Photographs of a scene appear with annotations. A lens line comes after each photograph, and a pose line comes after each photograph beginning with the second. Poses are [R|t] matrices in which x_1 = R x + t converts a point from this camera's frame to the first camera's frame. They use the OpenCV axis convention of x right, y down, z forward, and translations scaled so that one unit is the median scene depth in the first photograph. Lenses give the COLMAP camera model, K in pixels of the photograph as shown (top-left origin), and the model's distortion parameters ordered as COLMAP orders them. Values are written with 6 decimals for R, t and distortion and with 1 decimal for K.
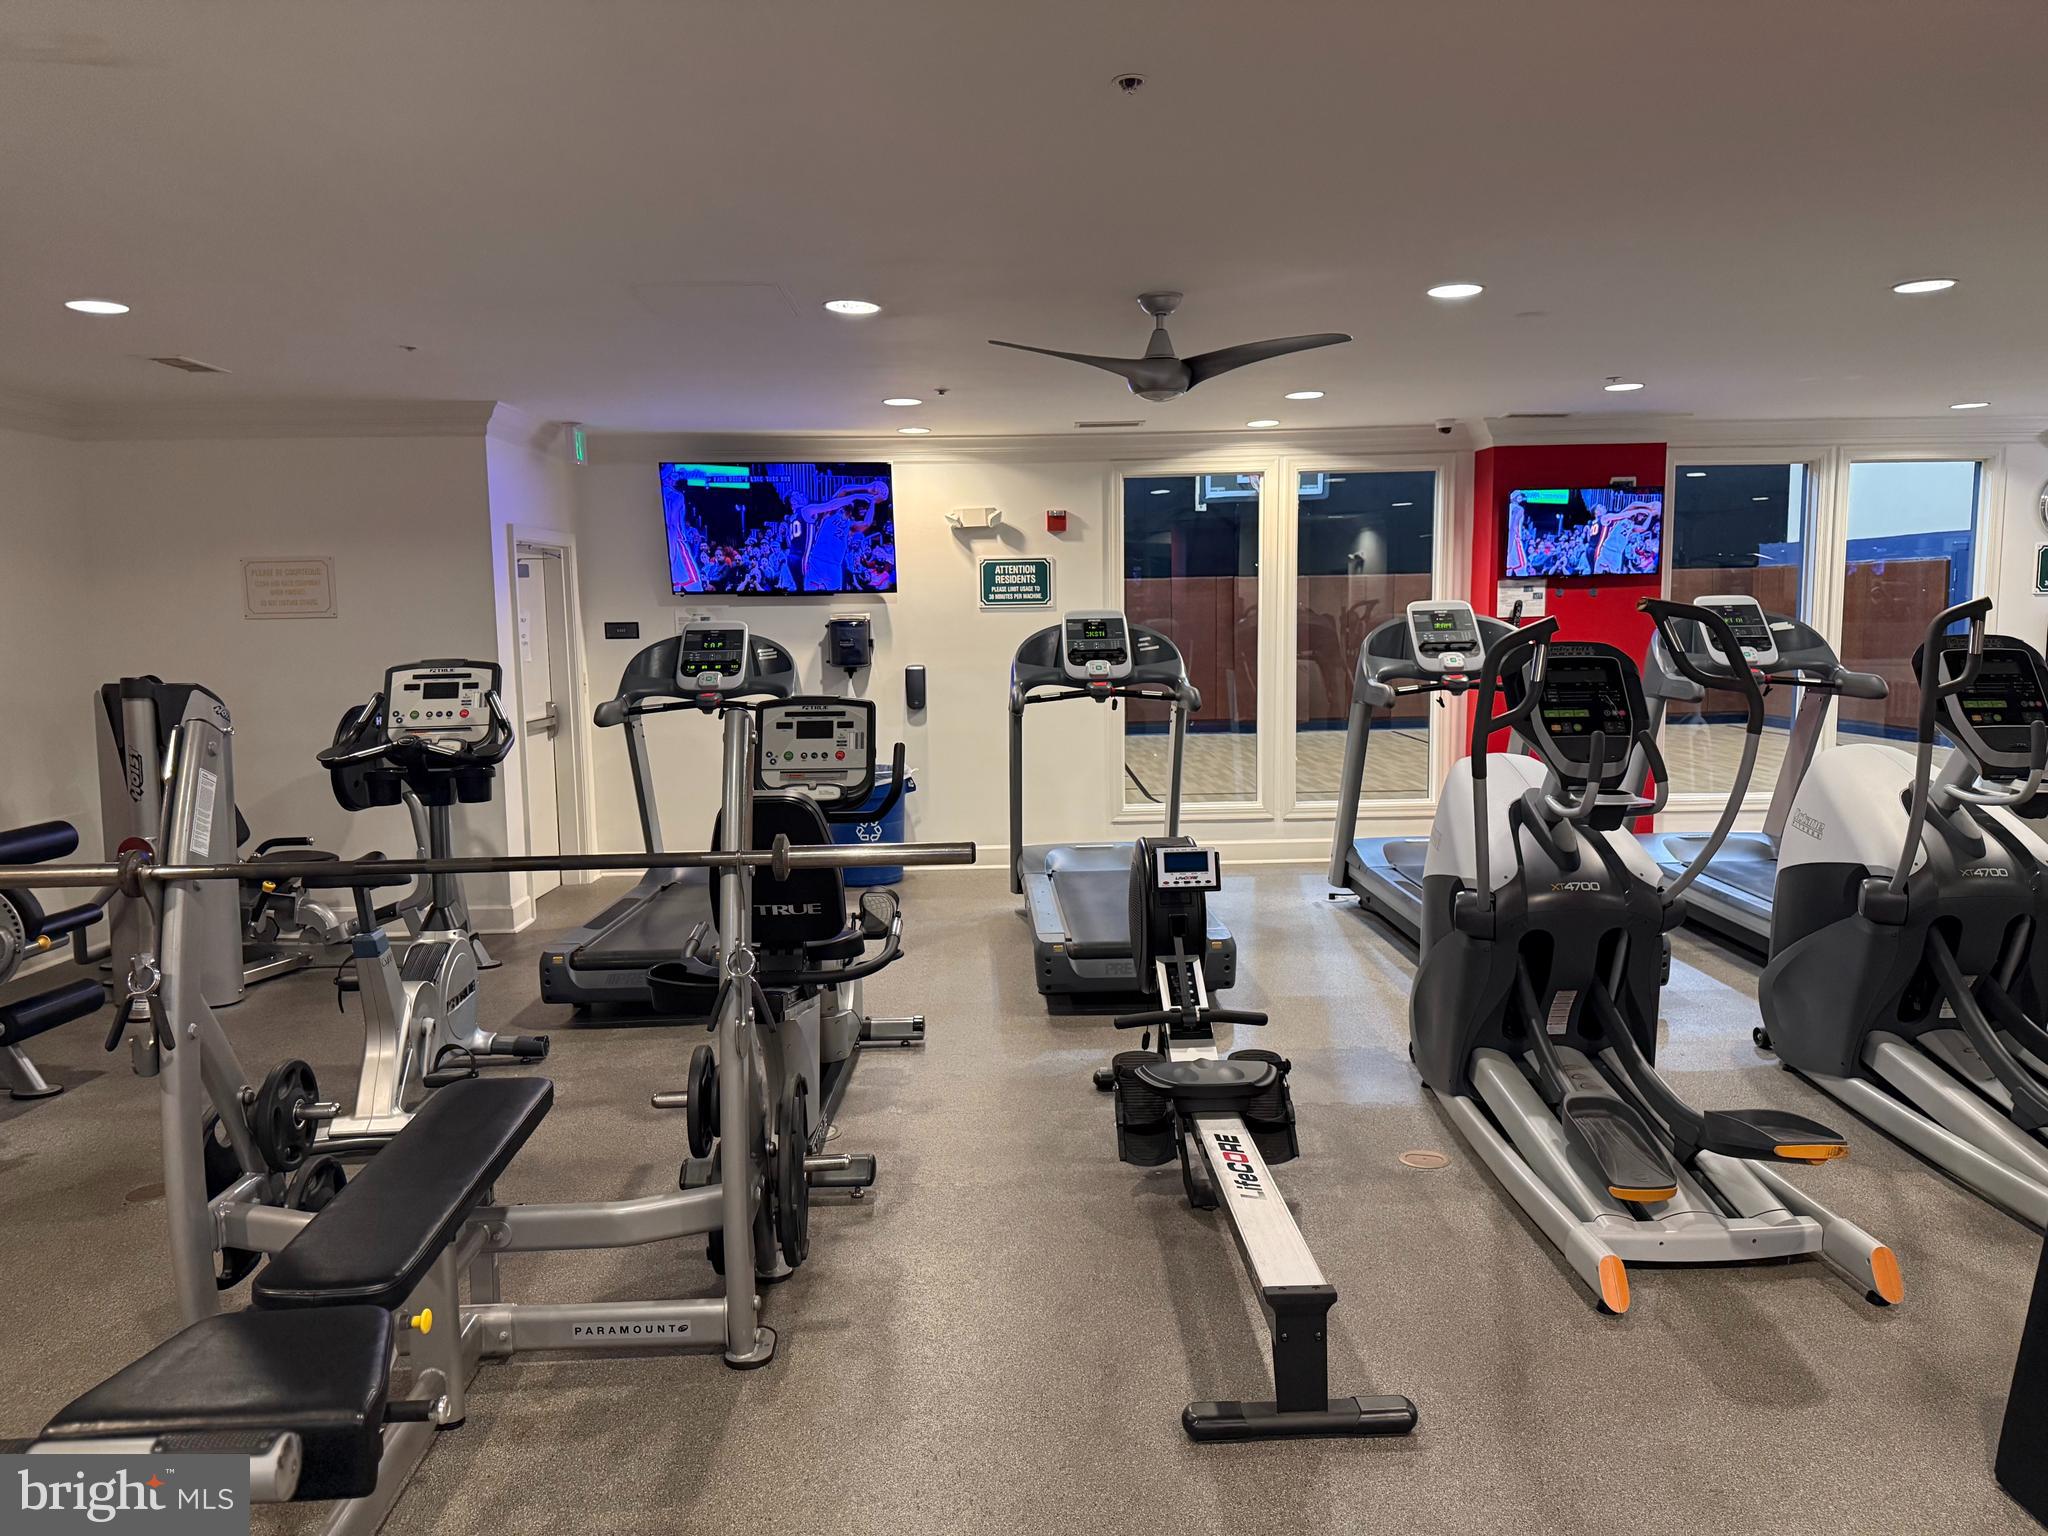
lens RADIAL K [[1439.3, 0, 1024.0], [0, 1439.3, 768.0], [0, 0, 1]] dist [0.036118, -0.000112]
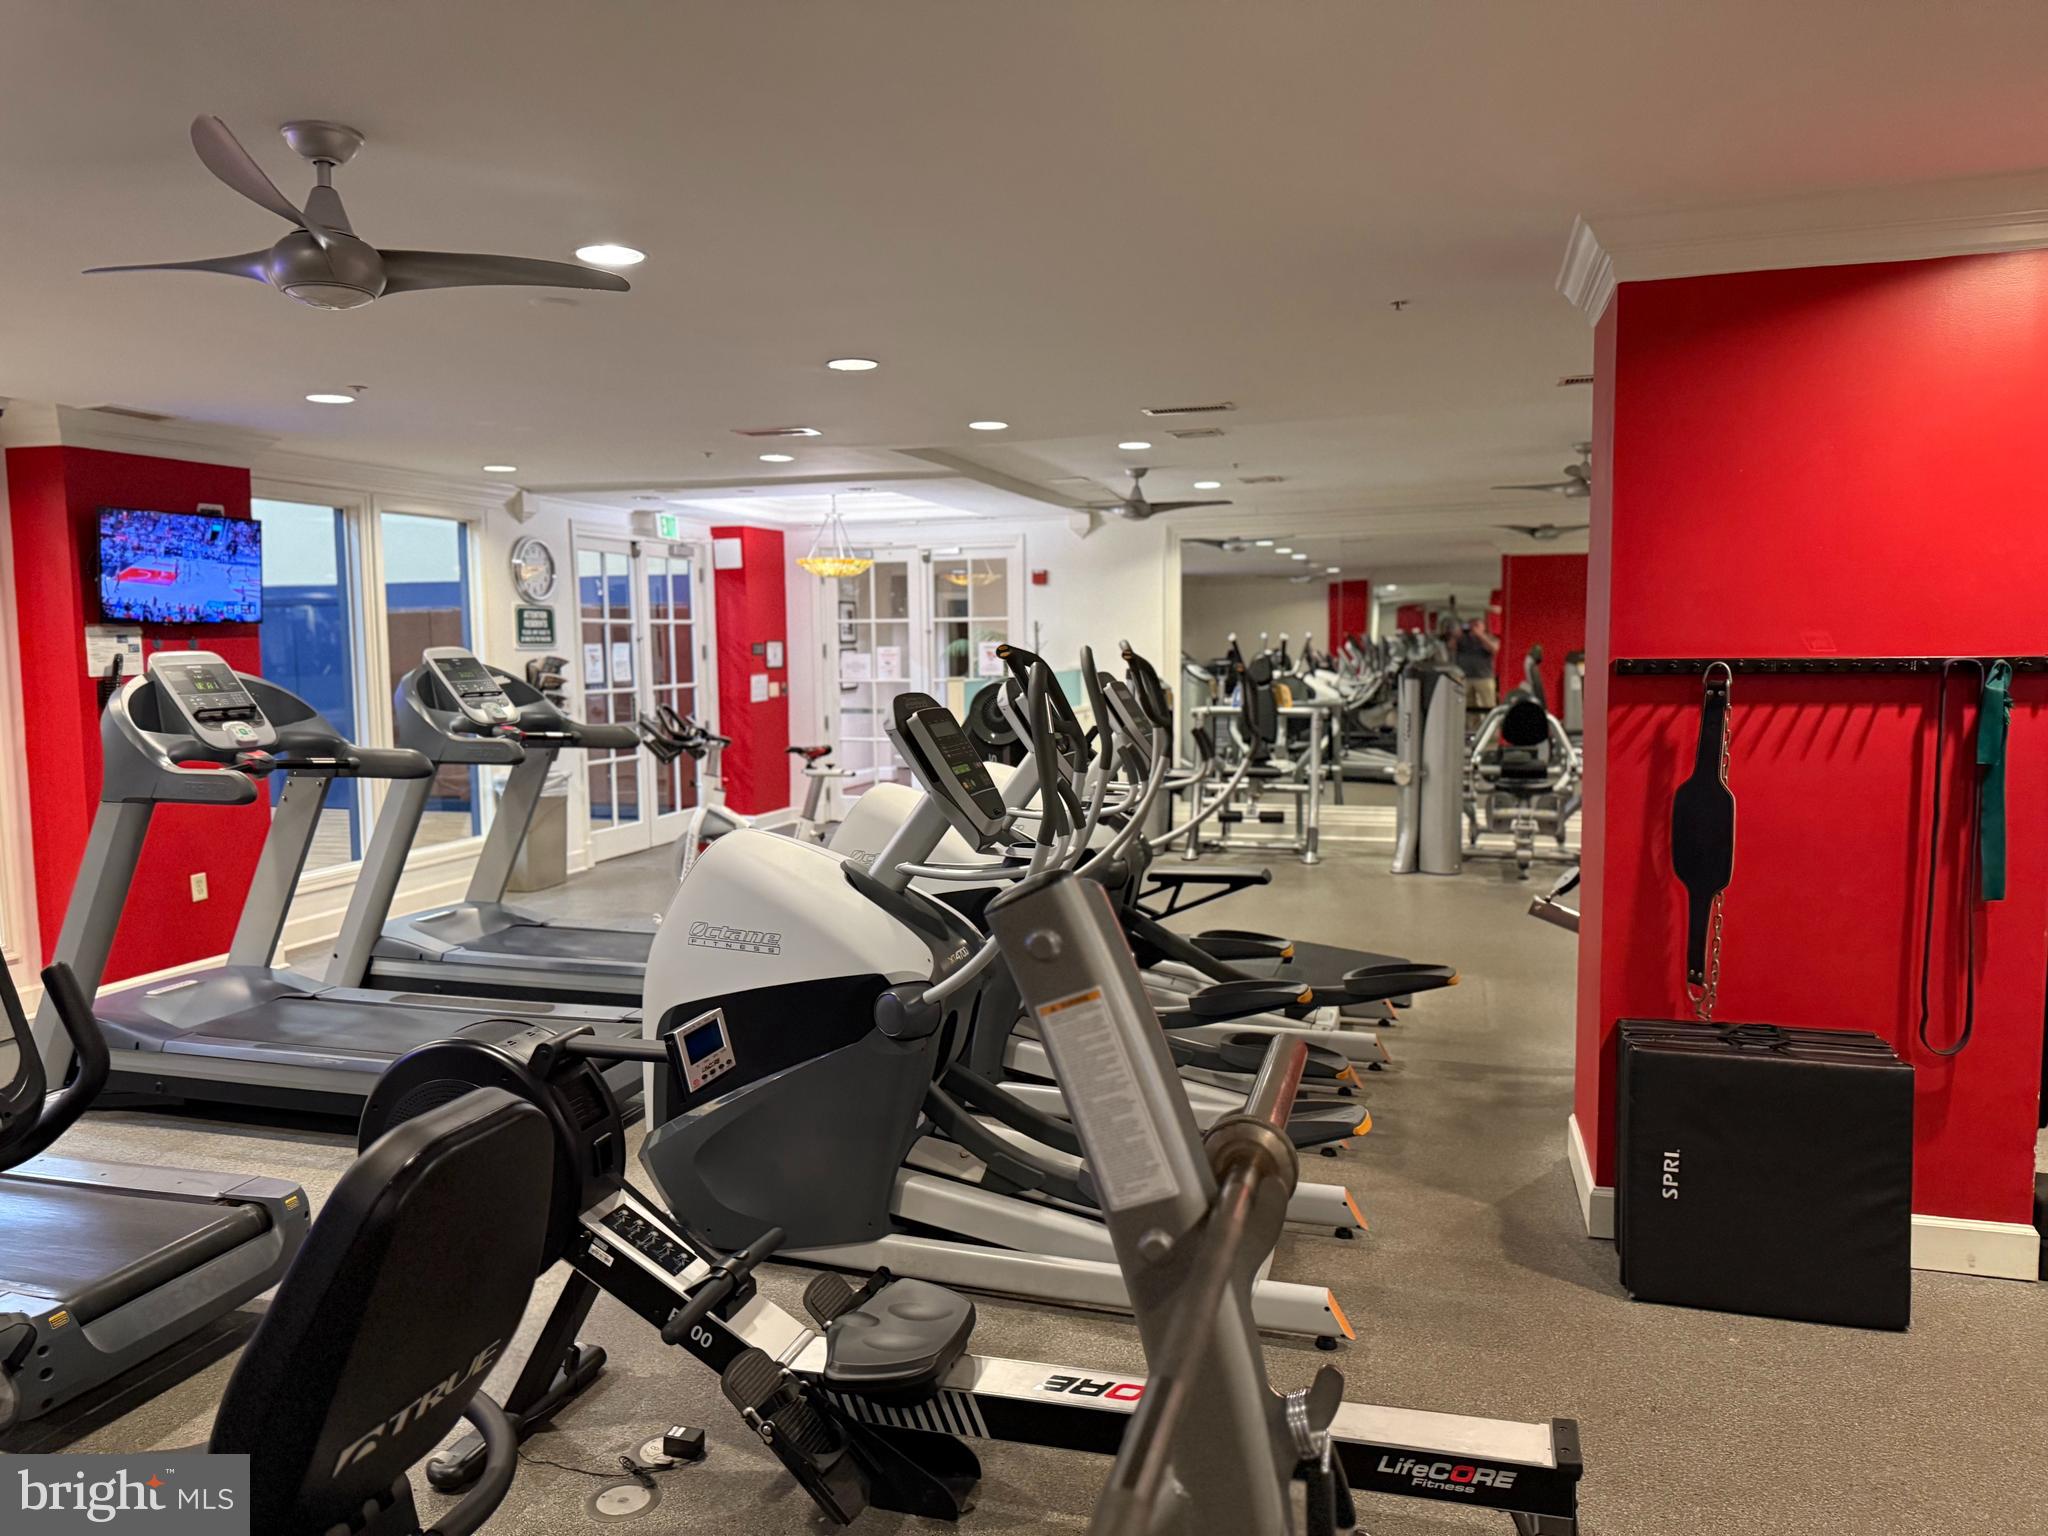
lens RADIAL K [[1439.3, 0, 1024.0], [0, 1439.3, 768.0], [0, 0, 1]] dist [0.036118, -0.000112]
pose [[0.340754, -0.079605, 0.936776, -0.244043], [0.119097, 0.992037, 0.040979, -0.036860], [-0.932579, 0.097604, 0.347521, 0.347861]]
